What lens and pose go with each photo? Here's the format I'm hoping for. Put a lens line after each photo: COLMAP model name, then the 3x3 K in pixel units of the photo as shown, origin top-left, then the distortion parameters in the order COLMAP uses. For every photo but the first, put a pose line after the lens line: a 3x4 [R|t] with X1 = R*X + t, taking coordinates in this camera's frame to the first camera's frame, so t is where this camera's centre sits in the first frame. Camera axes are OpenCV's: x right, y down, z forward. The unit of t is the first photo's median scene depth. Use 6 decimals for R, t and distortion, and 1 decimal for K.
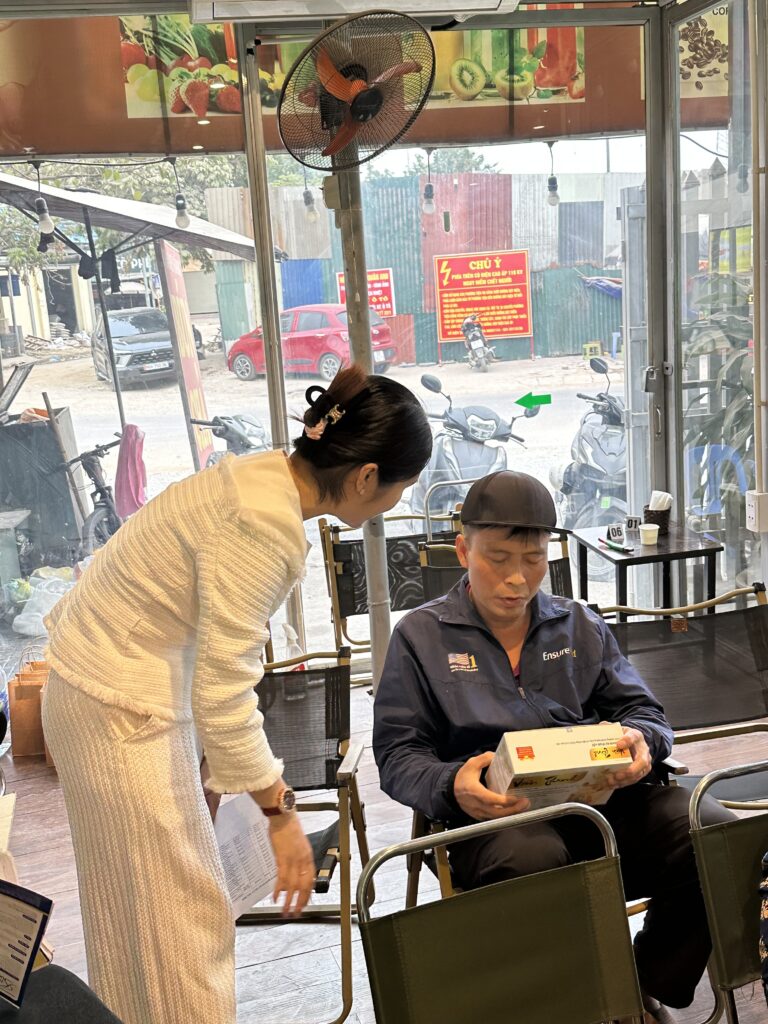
lens RADIAL K [[1191.9, 0, 385.0], [0, 1191.9, 512.9], [0, 0, 1]] dist [0.012152, 0.000000]
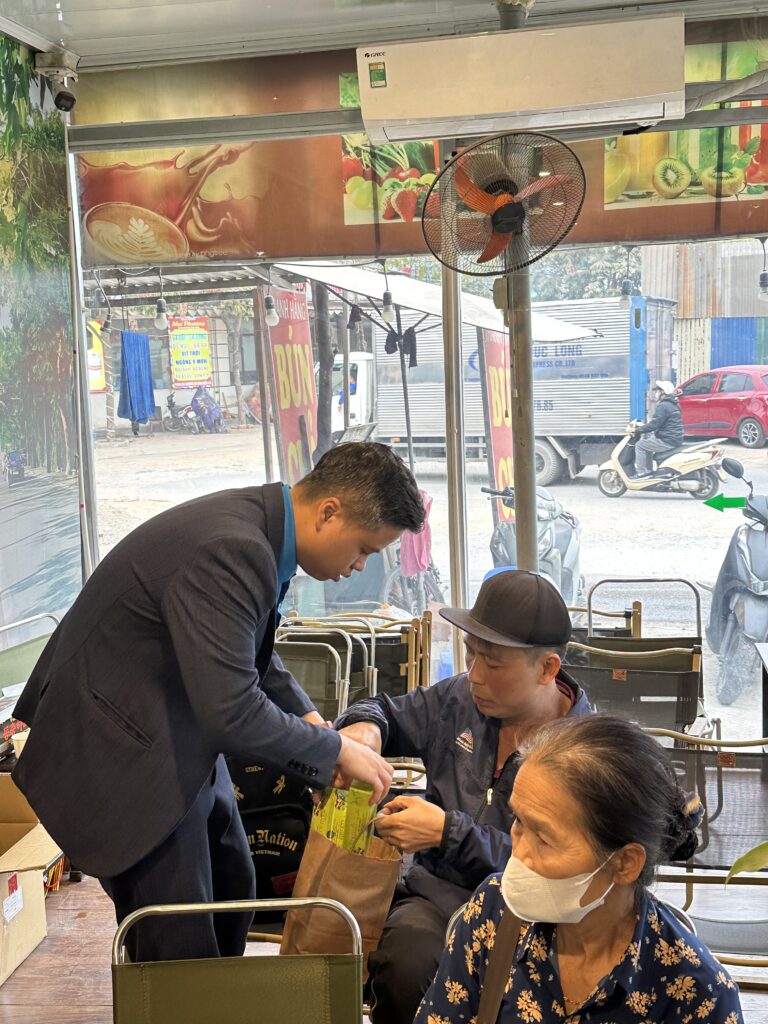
lens RADIAL K [[1220.0, 0, 383.7], [0, 1220.0, 512.0], [0, 0, 1]] dist [0.016372, 0.000000]
pose [[0.922200, 0.075679, -0.379236, 0.254422], [-0.091640, 0.995498, -0.024186, -0.038427], [0.375698, 0.057058, 0.924984, -0.019772]]
